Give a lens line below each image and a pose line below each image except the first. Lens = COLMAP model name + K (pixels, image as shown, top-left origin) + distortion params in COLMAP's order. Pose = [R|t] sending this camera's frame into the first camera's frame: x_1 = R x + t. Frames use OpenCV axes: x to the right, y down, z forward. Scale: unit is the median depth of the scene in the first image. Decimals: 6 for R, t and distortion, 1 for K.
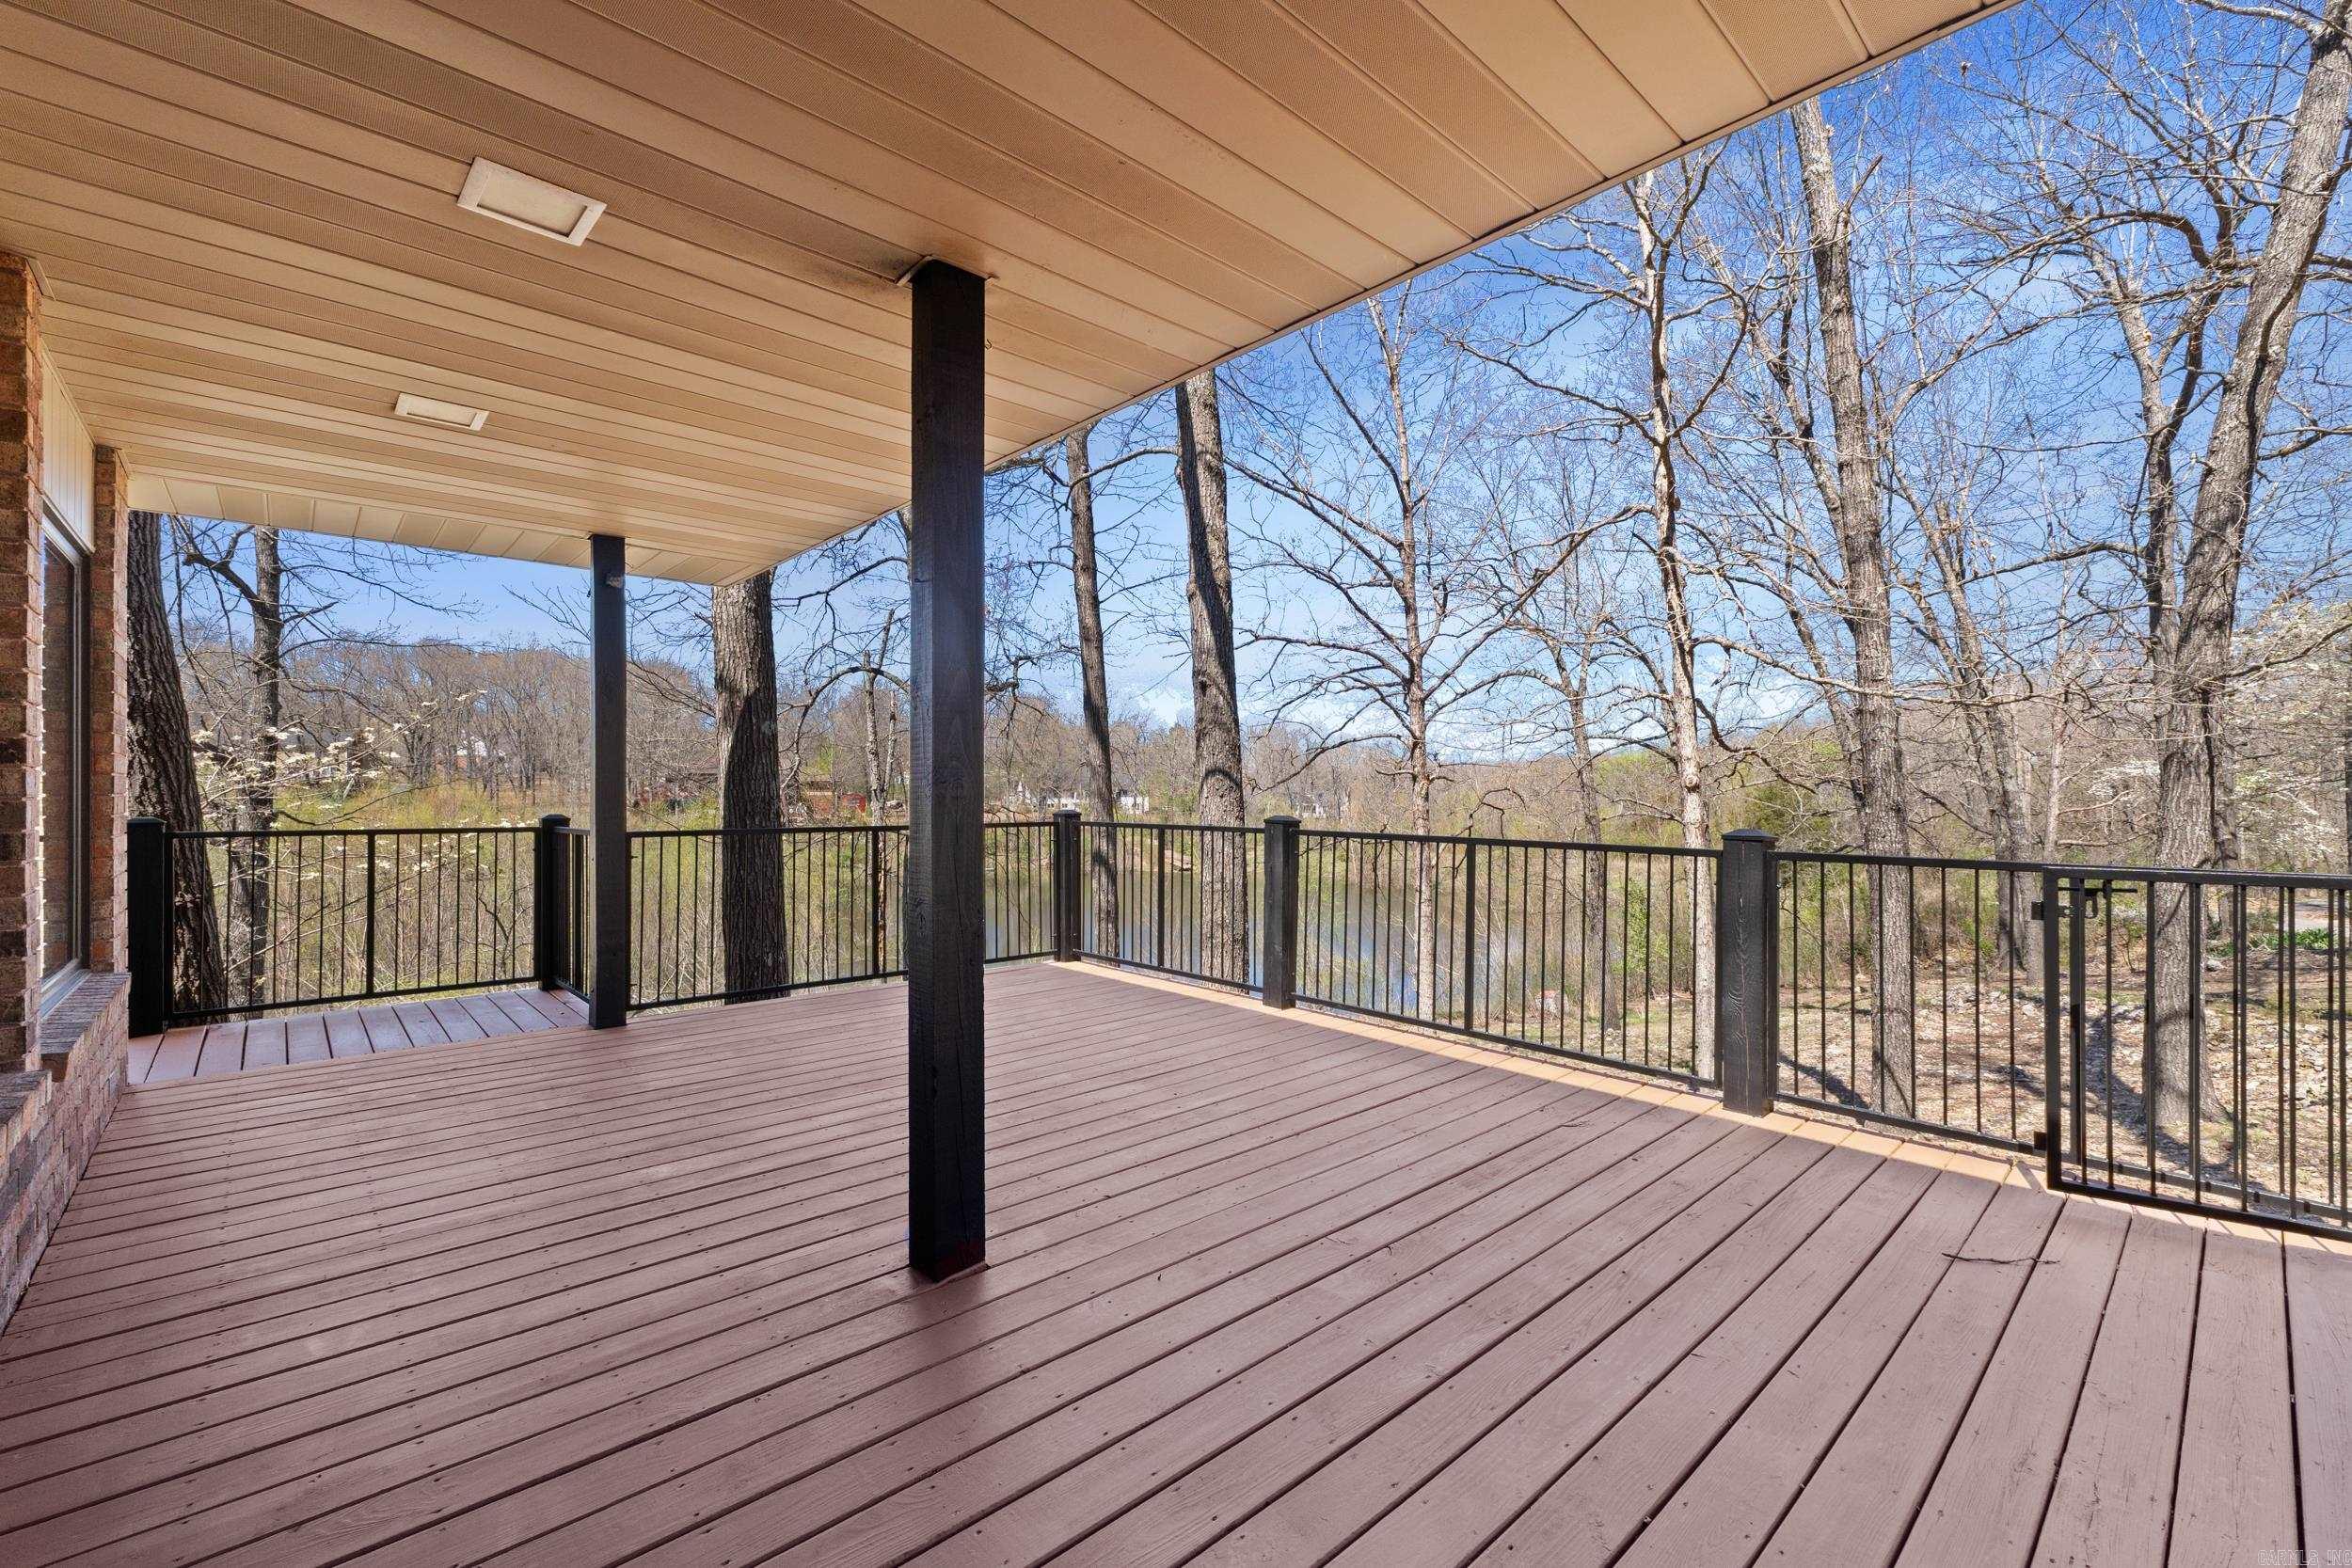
lens RADIAL K [[996.8, 0, 1185.6], [0, 996.8, 792.5], [0, 0, 1]] dist [0.005354, 0.000375]
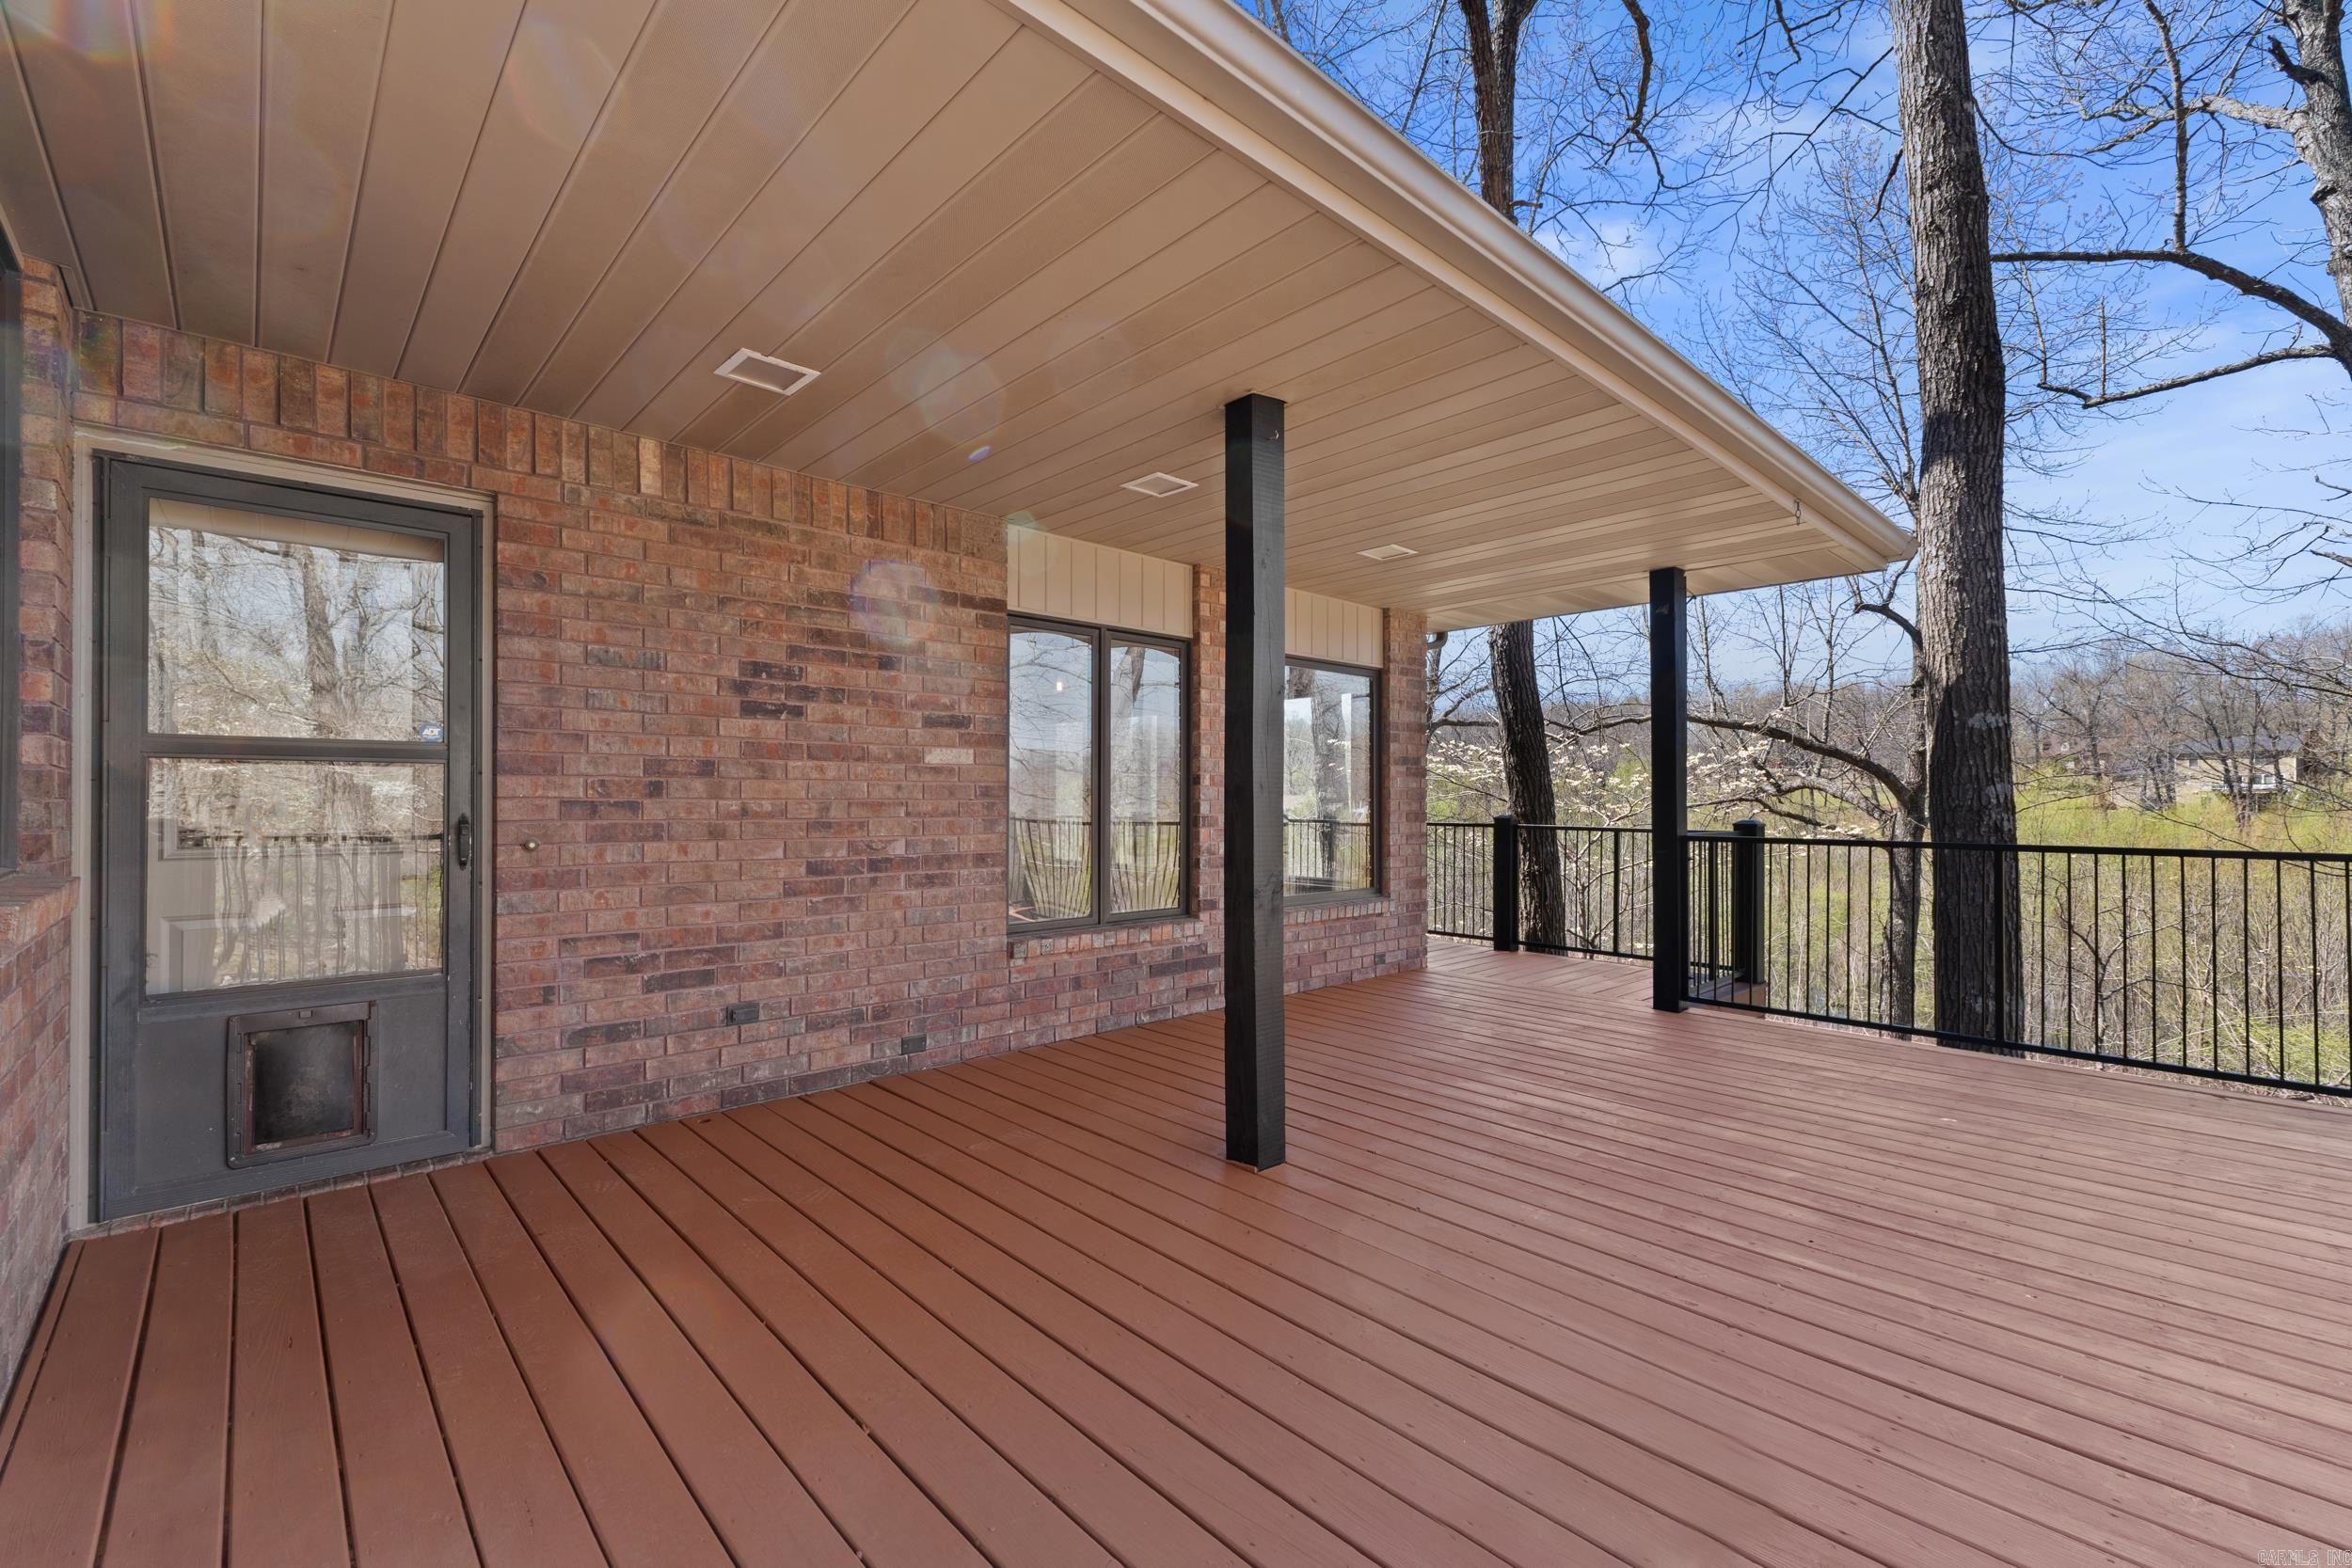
lens RADIAL K [[996.8, 0, 1169.6], [0, 996.8, 787.2], [0, 0, 1]] dist [0.005354, 0.000375]
pose [[0.000562, -0.012477, -0.999922, 0.408093], [-0.003987, 0.999914, -0.012480, 0.002444], [0.999992, 0.003994, 0.000512, 0.340899]]
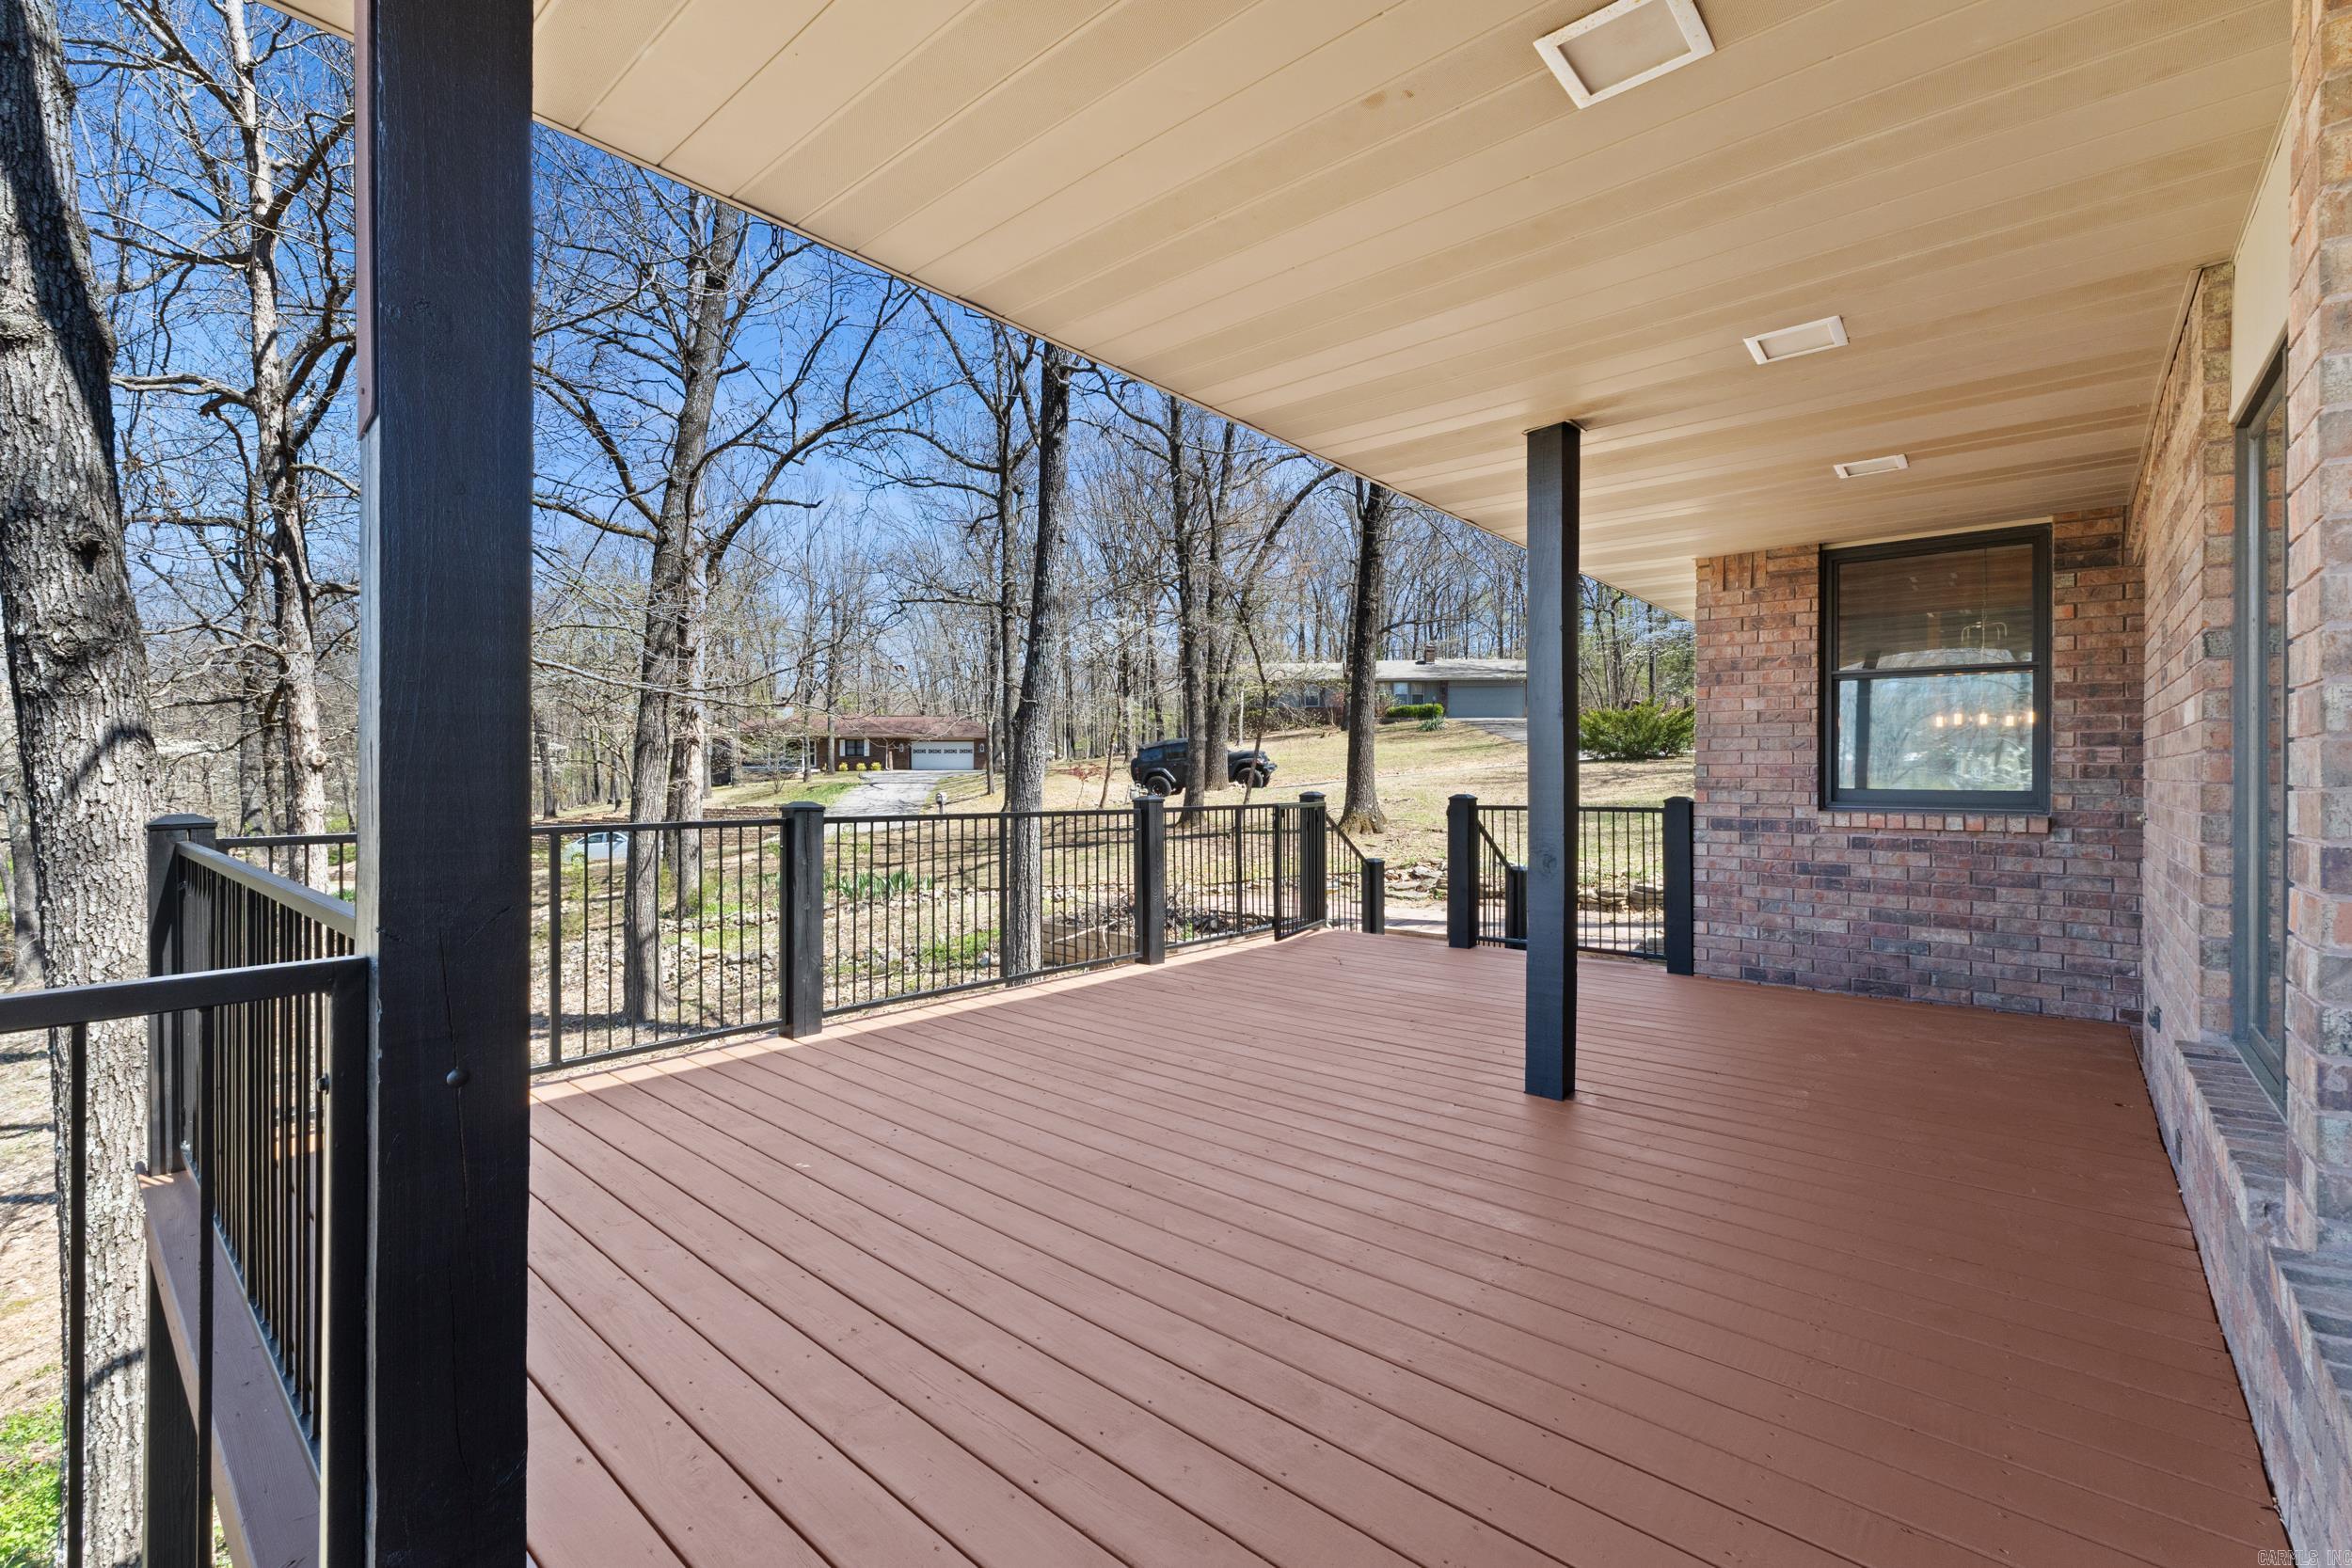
lens RADIAL K [[996.8, 0, 1179.5], [0, 996.8, 779.7], [0, 0, 1]] dist [0.005354, 0.000375]
pose [[-0.113055, -0.002206, 0.993586, -0.631125], [0.004493, 0.999986, 0.002731, 0.003669], [-0.993579, 0.004773, -0.113043, 0.658743]]
